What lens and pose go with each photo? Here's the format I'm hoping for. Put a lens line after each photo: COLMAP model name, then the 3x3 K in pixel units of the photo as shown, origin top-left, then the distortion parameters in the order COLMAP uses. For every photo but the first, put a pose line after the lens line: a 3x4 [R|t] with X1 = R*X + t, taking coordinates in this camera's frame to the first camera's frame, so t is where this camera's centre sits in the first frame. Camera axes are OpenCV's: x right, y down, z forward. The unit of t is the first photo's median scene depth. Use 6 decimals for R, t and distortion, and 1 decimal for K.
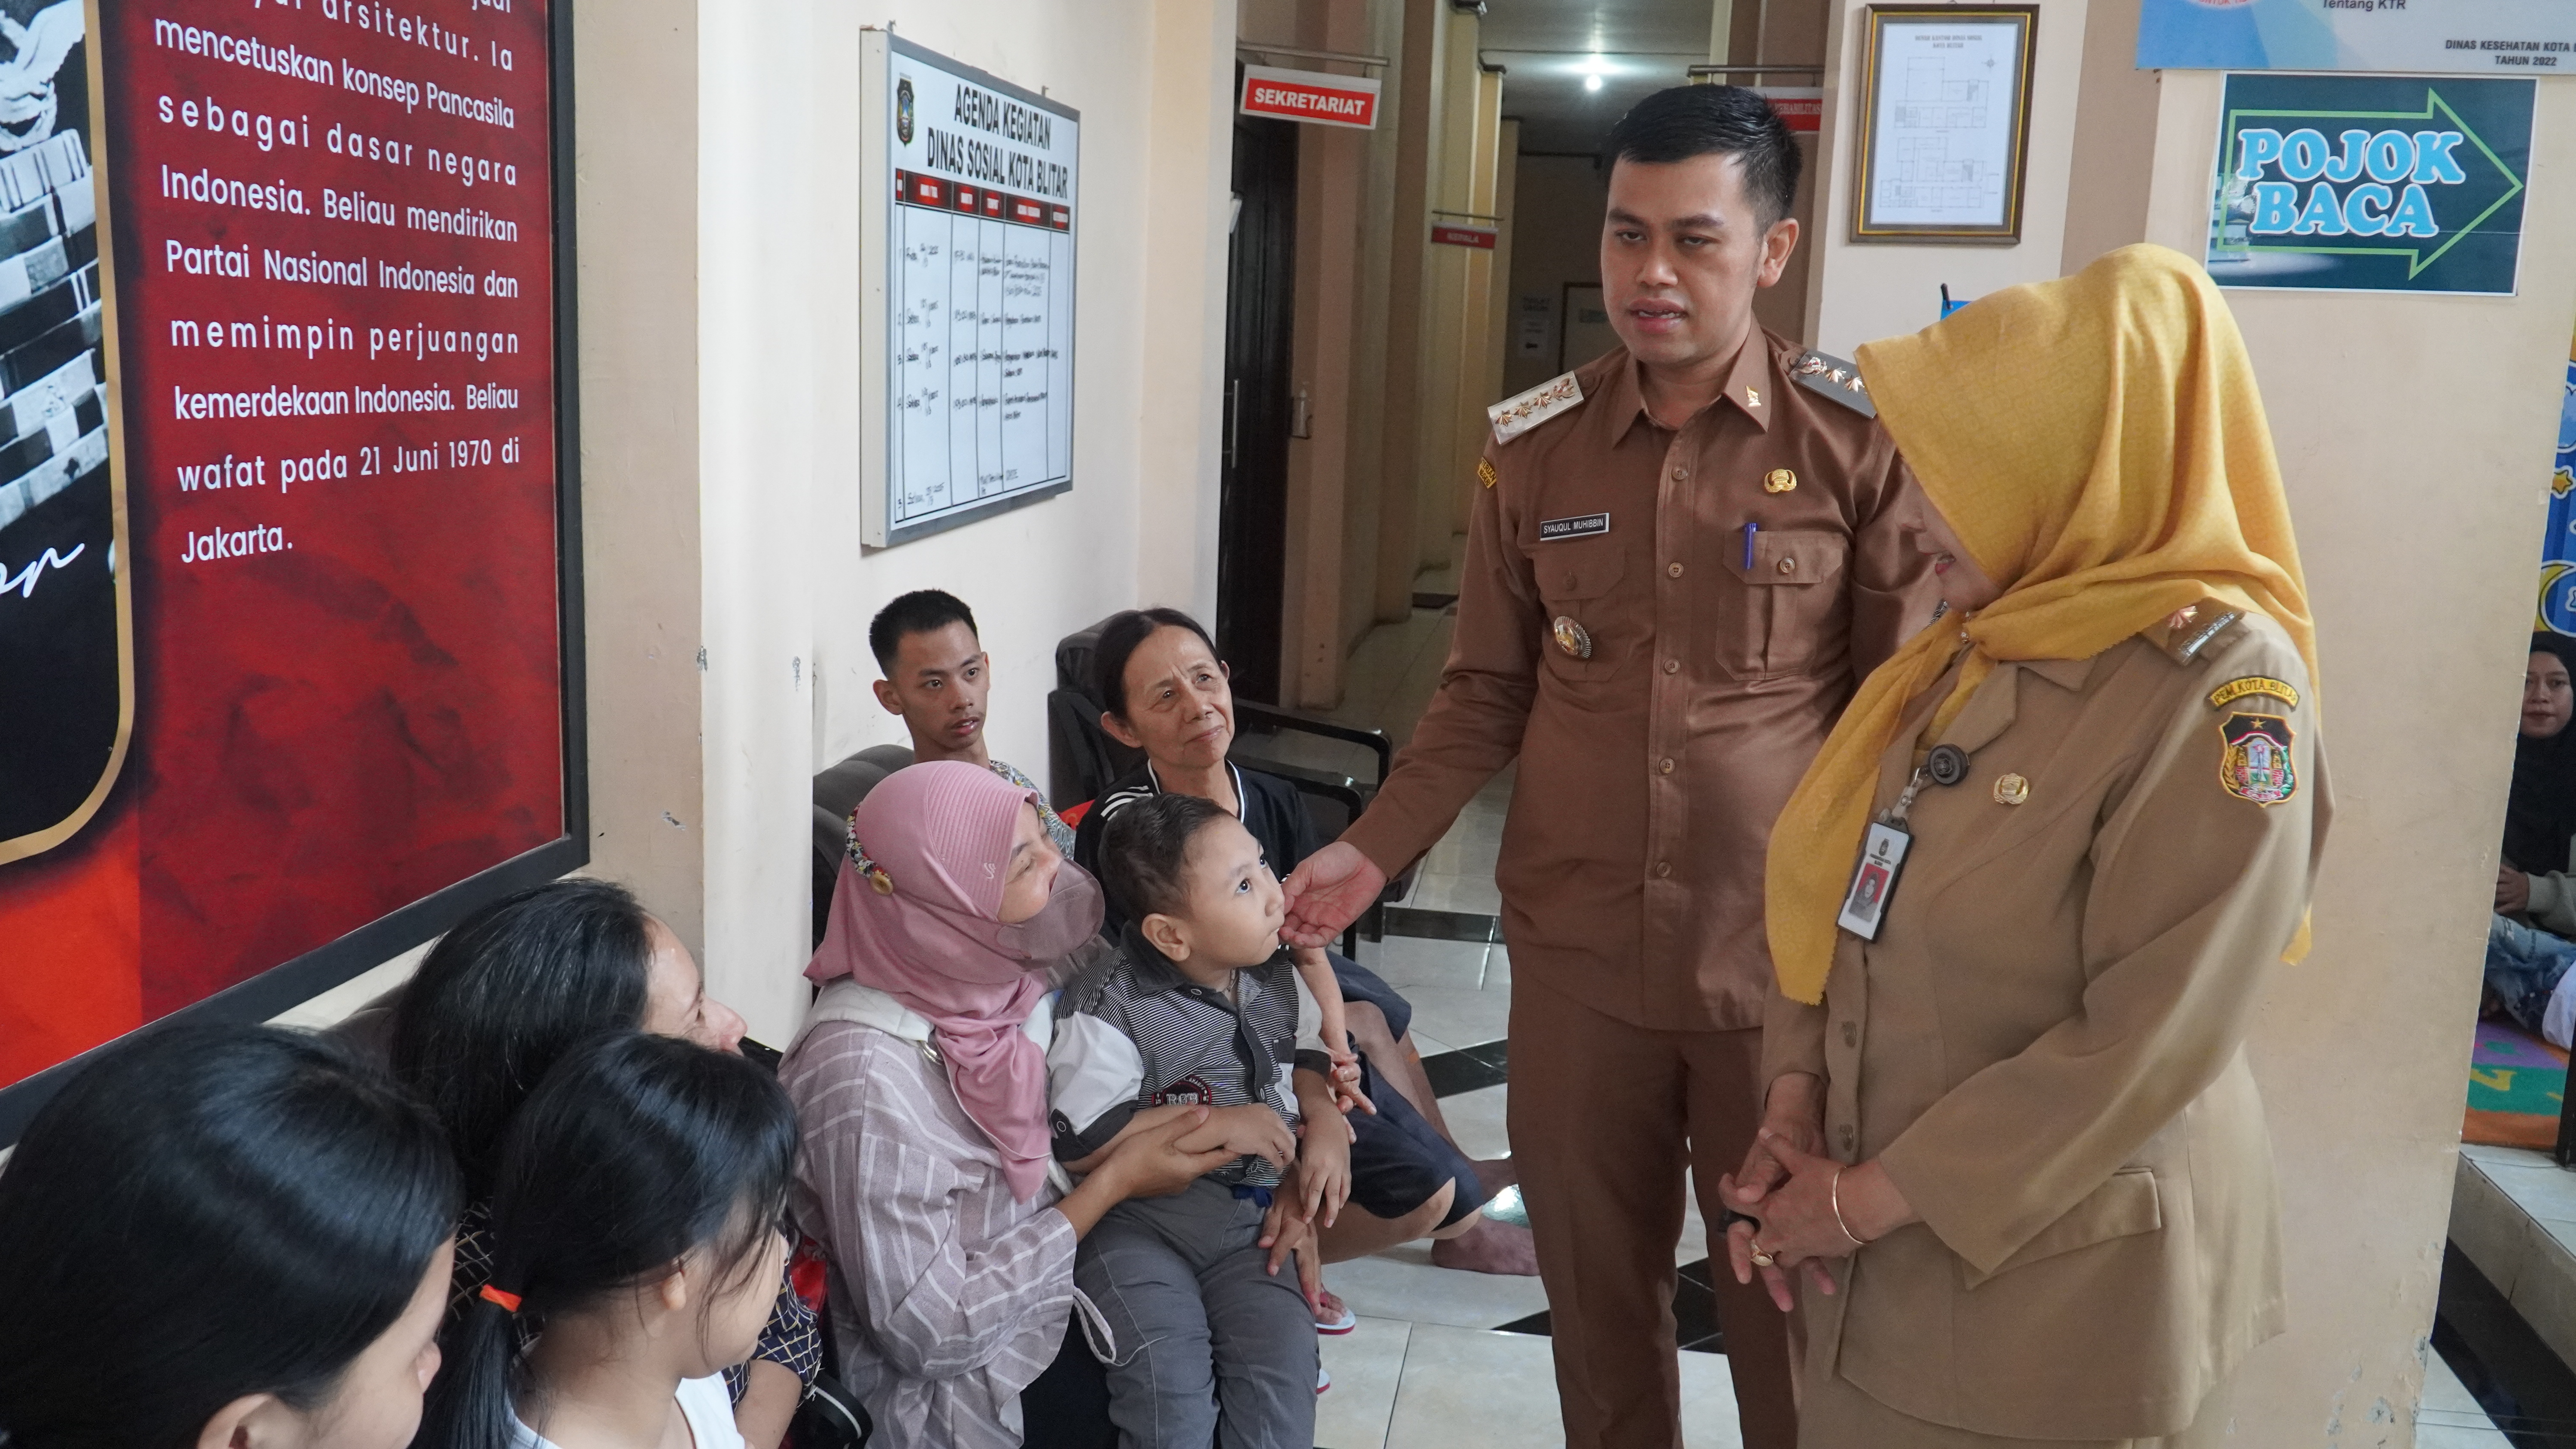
lens RADIAL K [[2085.1, 0, 1288.0], [0, 2085.1, 724.5], [0, 0, 1]] dist [-0.001338, -0.005647]
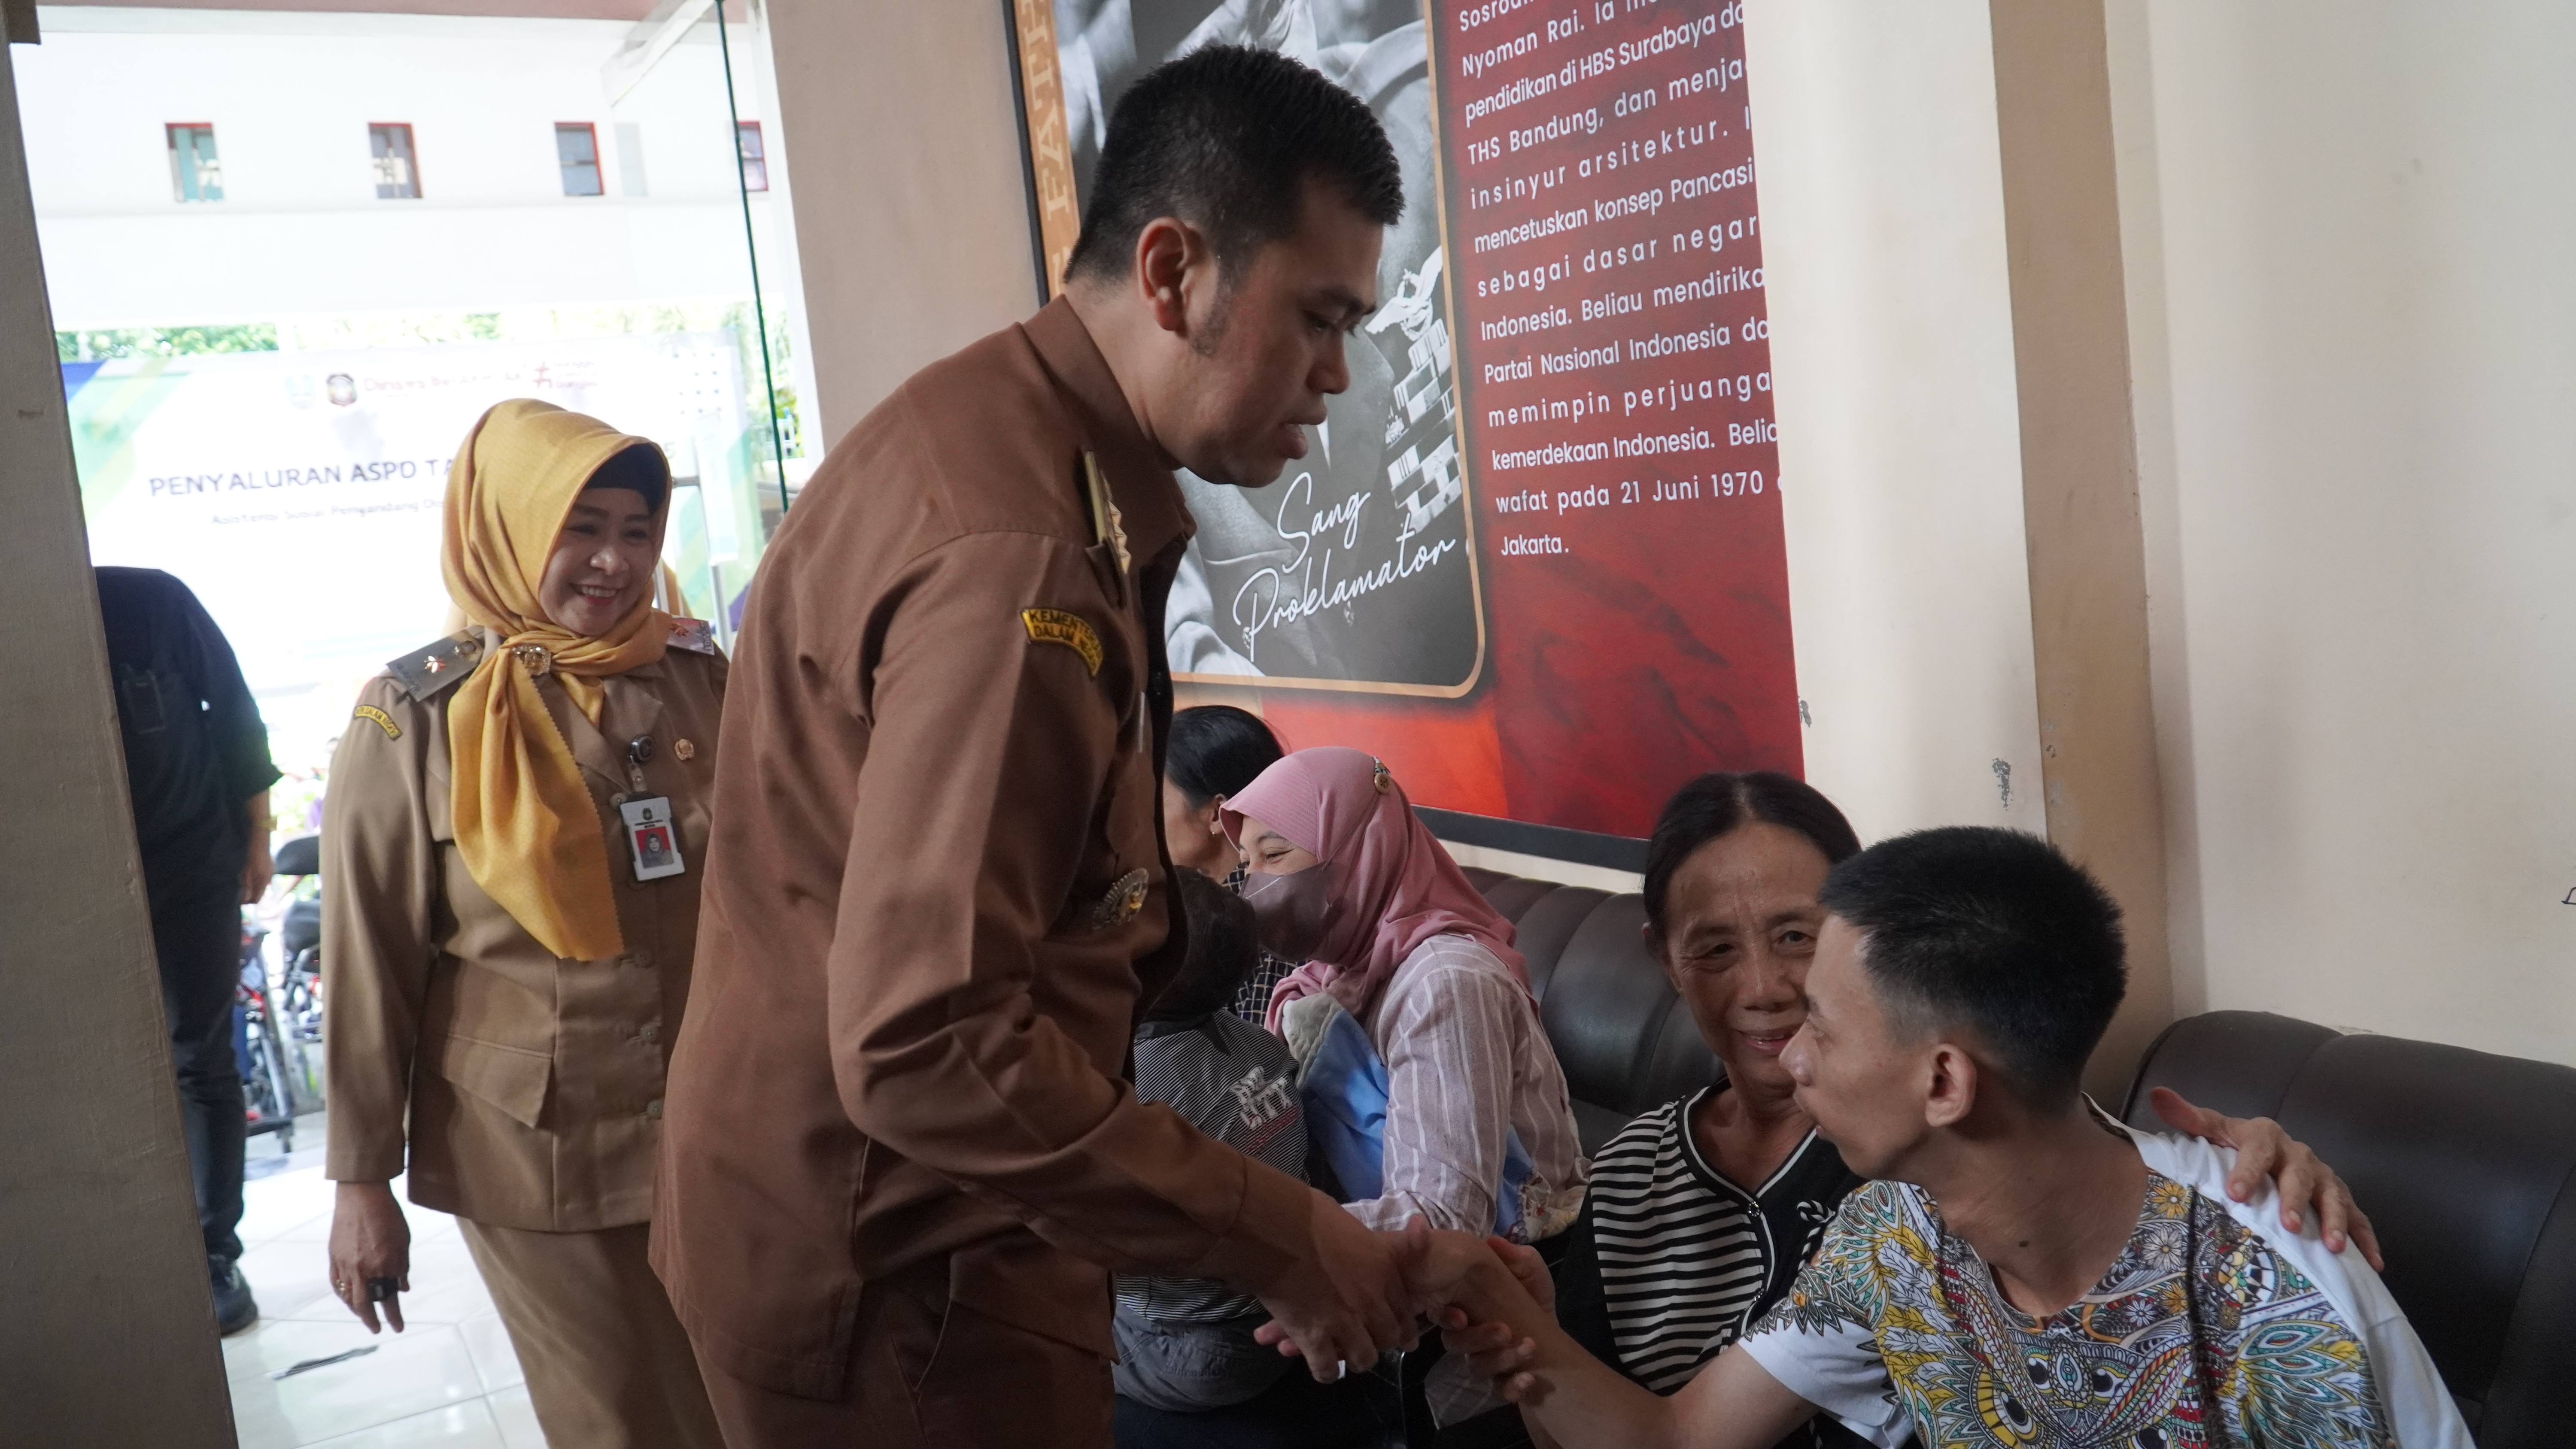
lens RADIAL K [[2085.1, 0, 1288.0], [0, 2085.1, 724.5], [0, 0, 1]] dist [-0.001338, -0.005647]
pose [[-0.794765, 0.107506, -0.597320, 0.612268], [-0.034735, 0.974516, 0.221611, -0.304424], [0.605923, 0.196876, -0.770777, 2.173430]]
